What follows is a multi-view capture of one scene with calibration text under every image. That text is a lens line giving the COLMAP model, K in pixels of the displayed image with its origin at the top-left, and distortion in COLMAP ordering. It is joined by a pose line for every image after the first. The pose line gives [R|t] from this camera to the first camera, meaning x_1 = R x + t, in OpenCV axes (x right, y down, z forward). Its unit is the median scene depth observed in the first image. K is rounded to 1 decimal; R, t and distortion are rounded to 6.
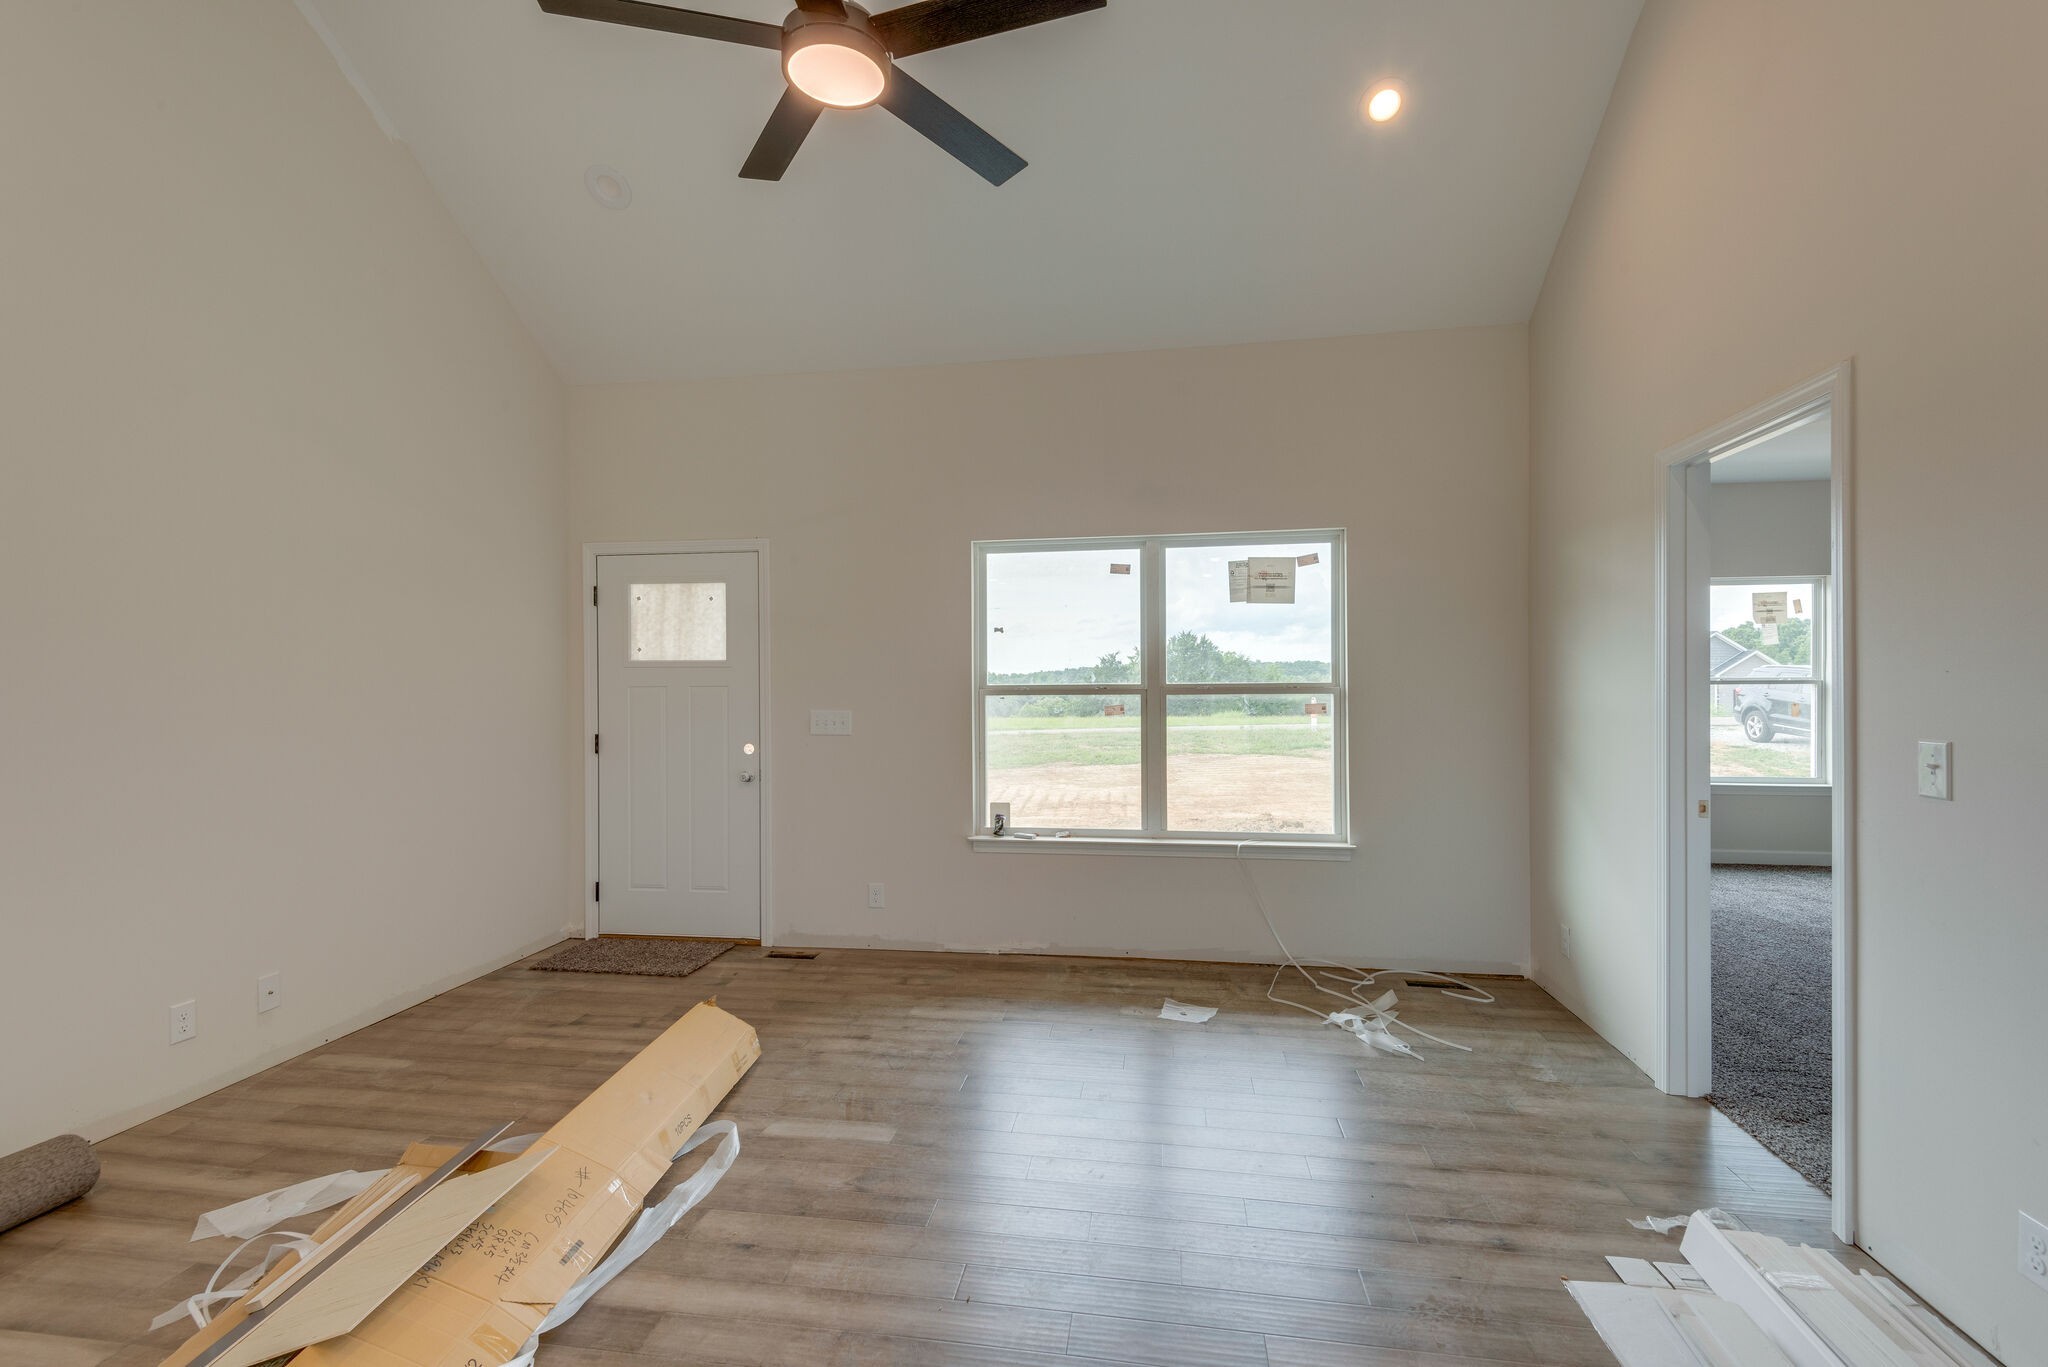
lens RADIAL K [[920.6, 0, 1024.0], [0, 920.6, 683.5], [0, 0, 1]] dist [0.033004, -0.017841]
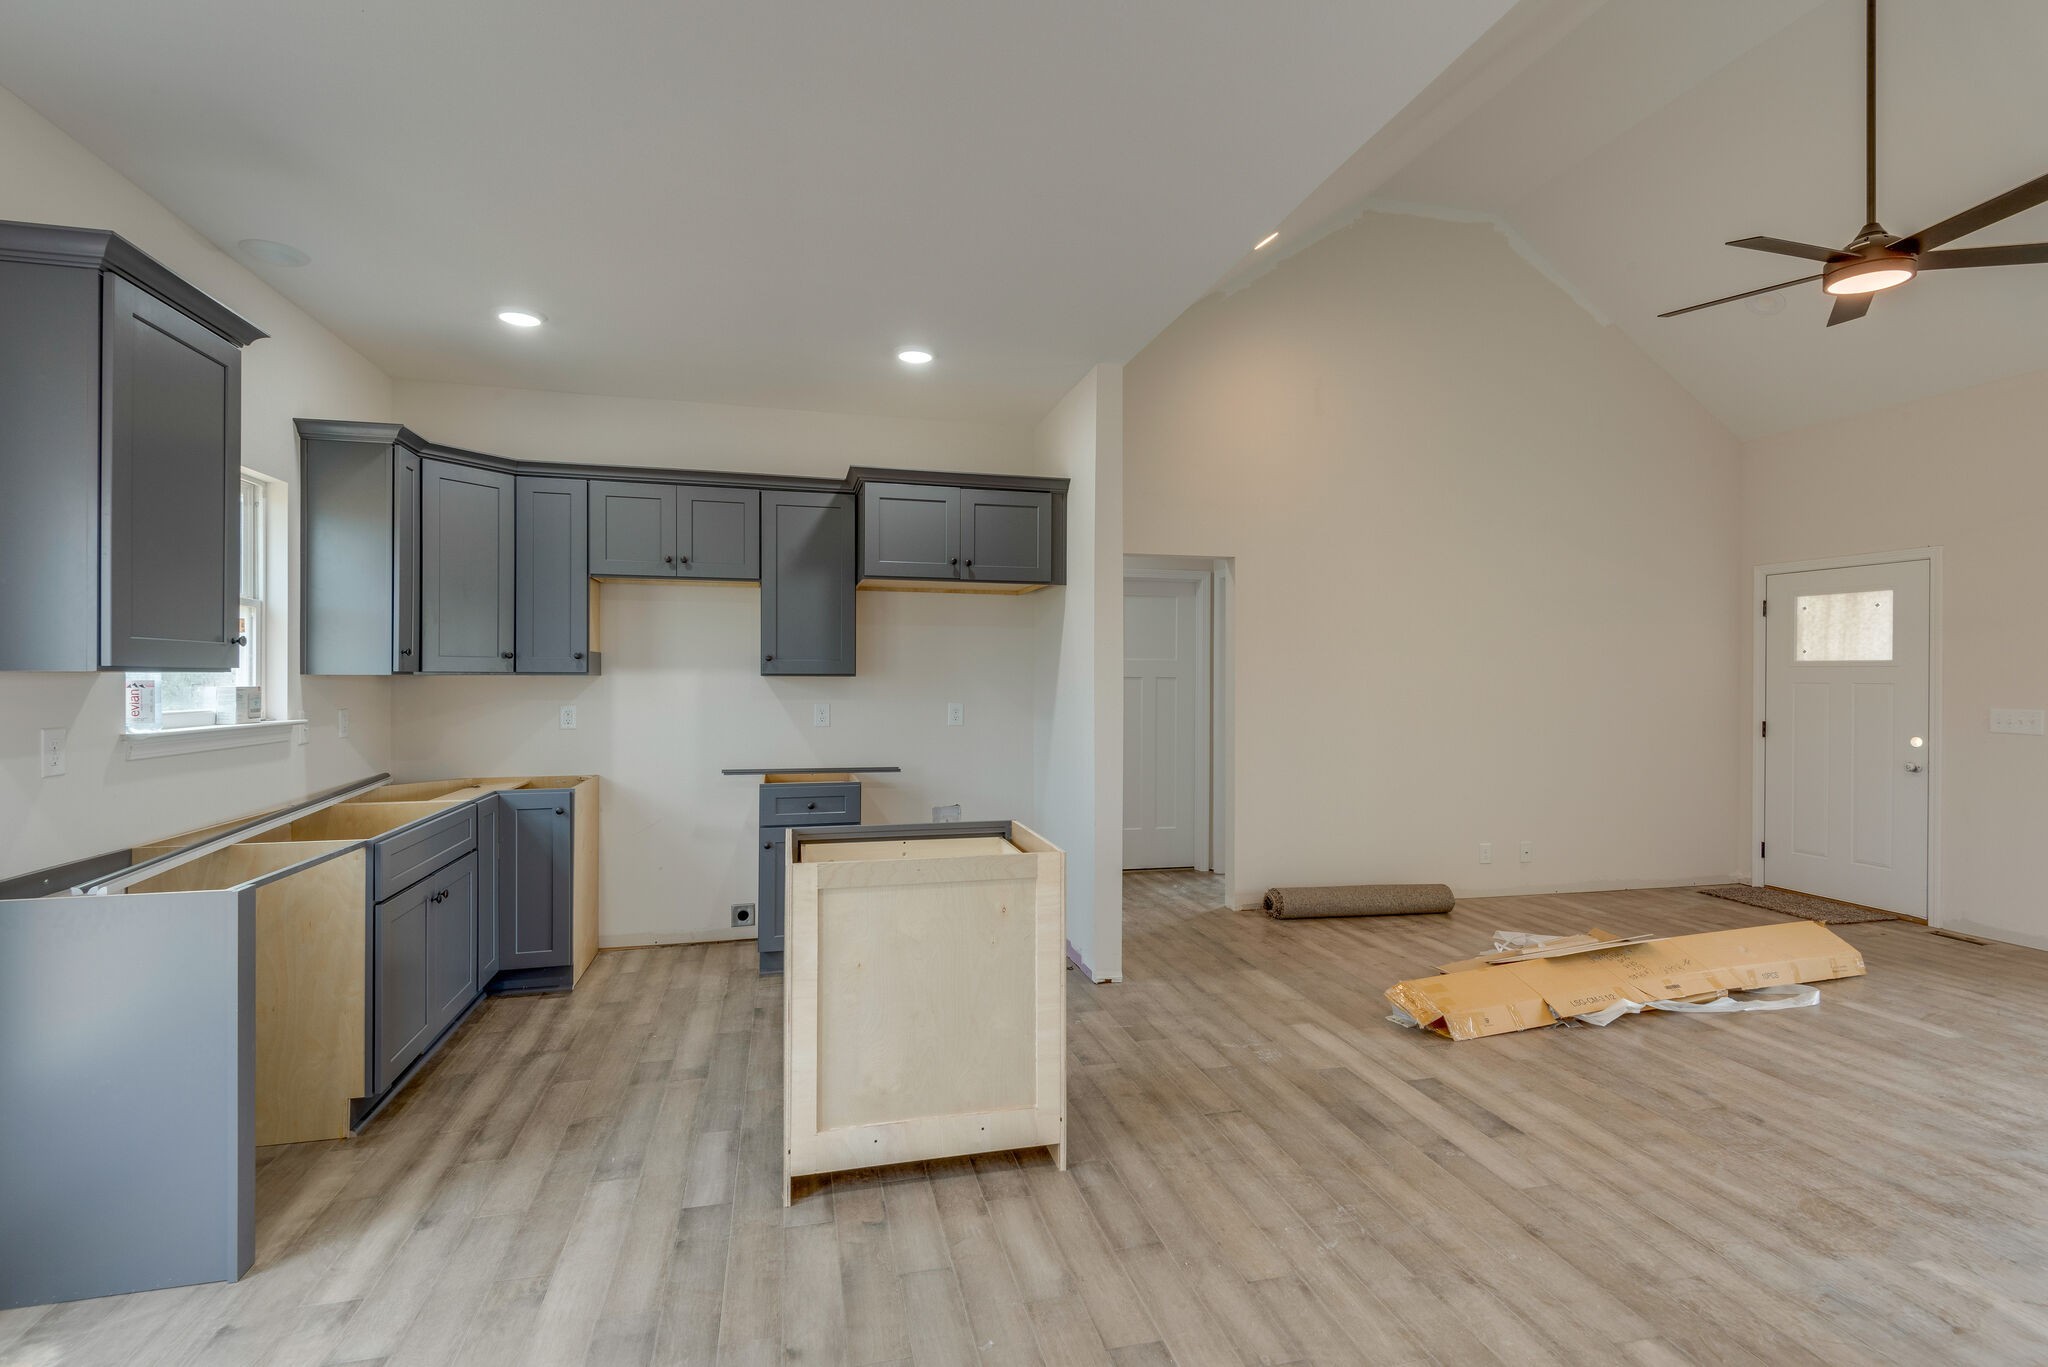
lens RADIAL K [[928.1, 0, 1013.7], [0, 928.1, 680.8], [0, 0, 1]] dist [0.034783, -0.018888]
pose [[0.379226, 0.010442, -0.925245, 0.348813], [-0.009326, 0.999929, 0.007463, 0.000885], [0.925257, 0.005799, 0.379297, -0.431980]]
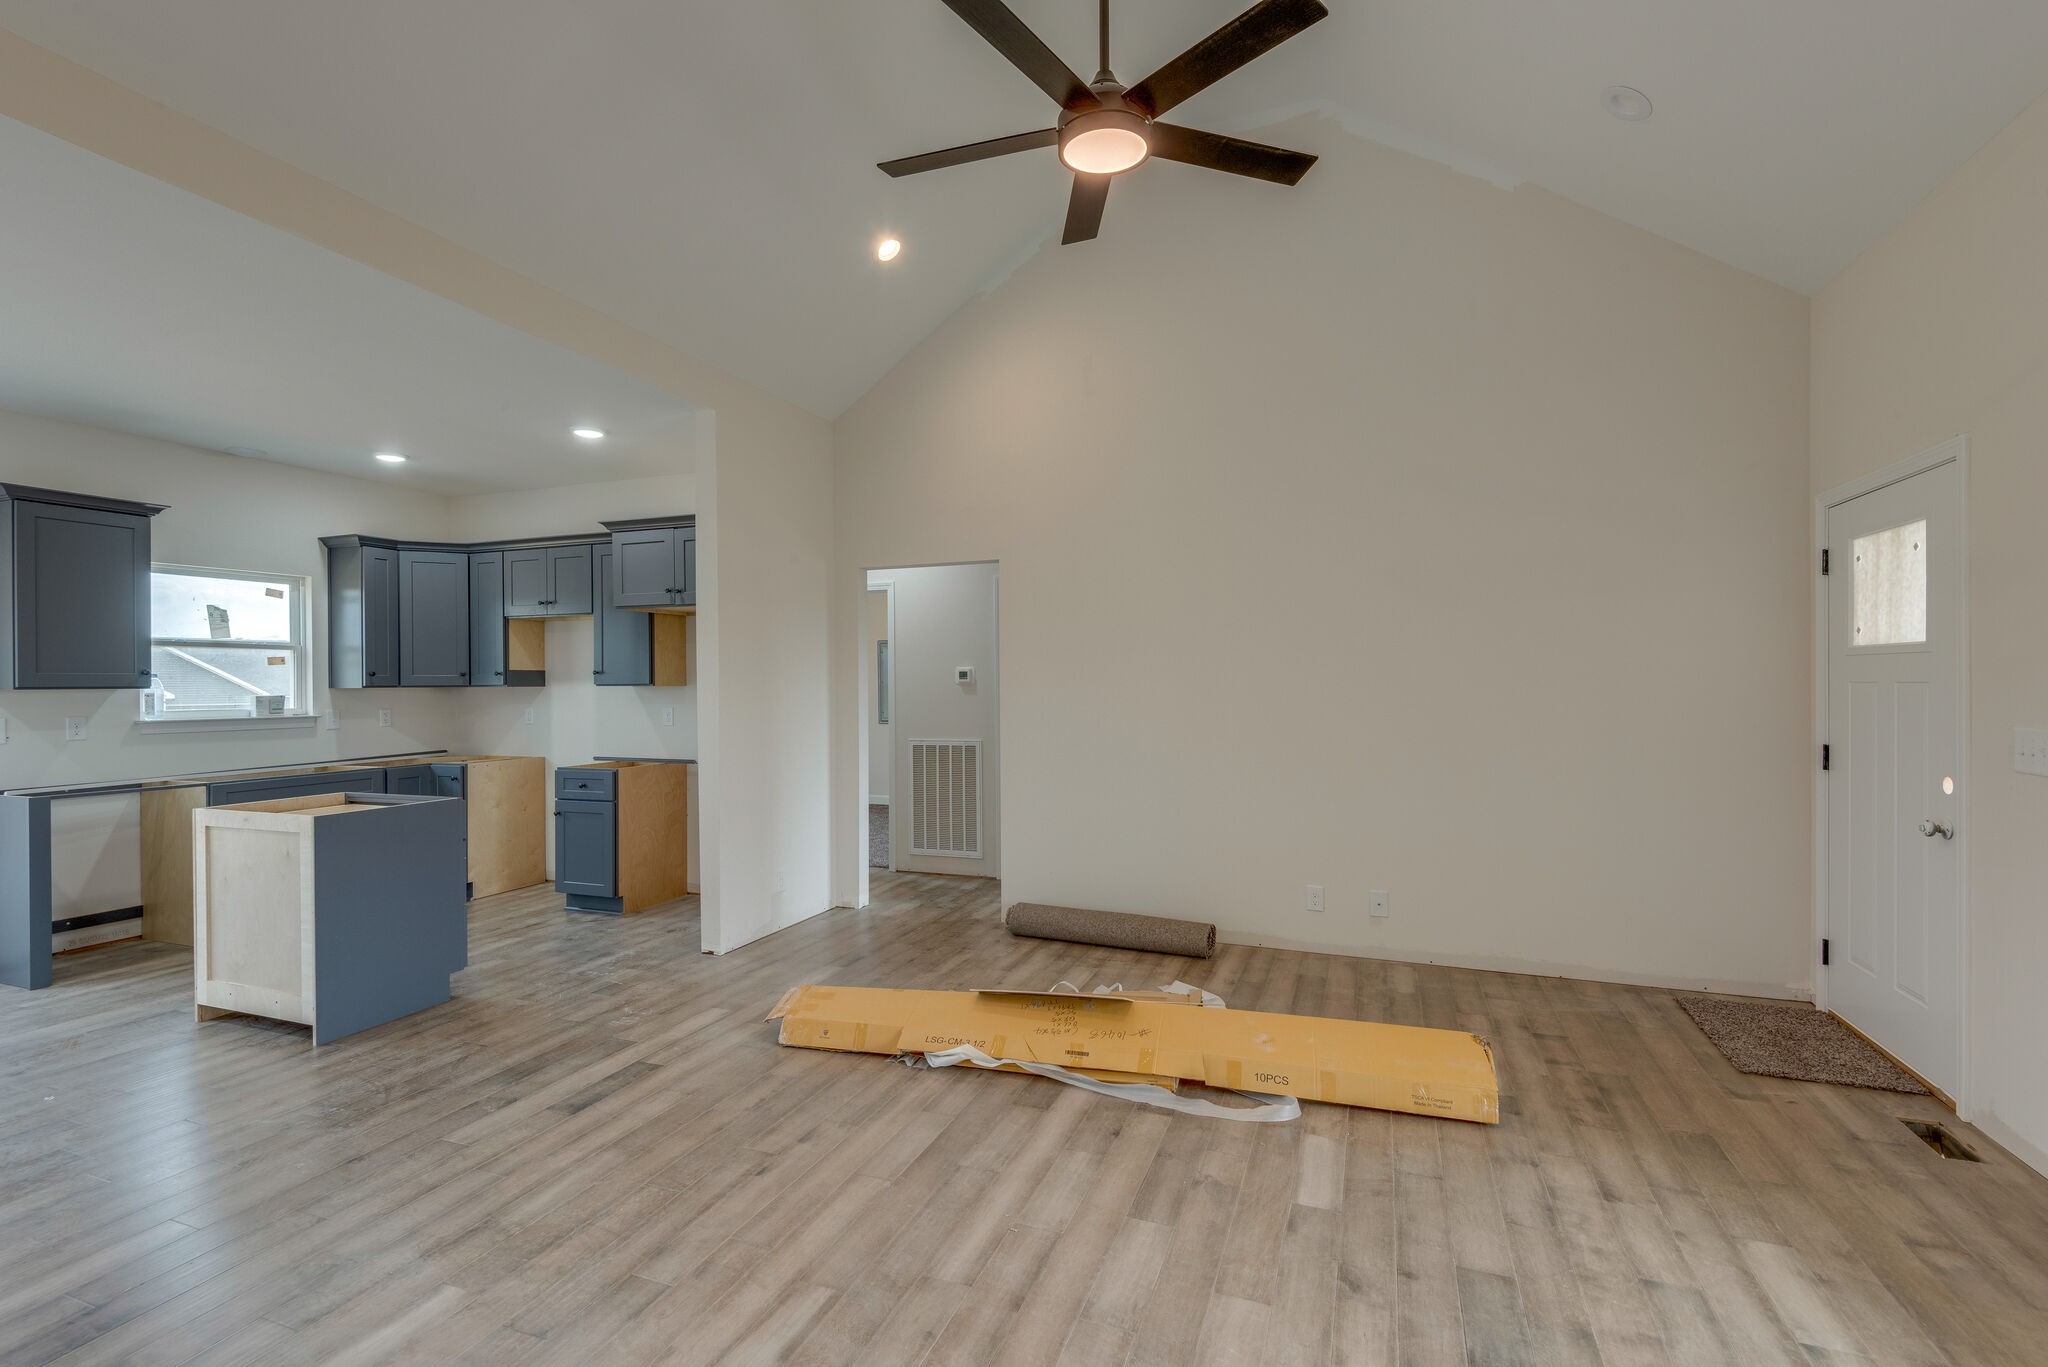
lens RADIAL K [[911.4, 0, 1001.0], [0, 911.4, 683.4], [0, 0, 1]] dist [0.033773, -0.017548]
pose [[-0.215529, 0.008505, -0.976460, 0.470792], [0.004948, 0.999959, 0.007618, -0.004927], [0.976485, -0.003189, -0.215562, 0.562685]]
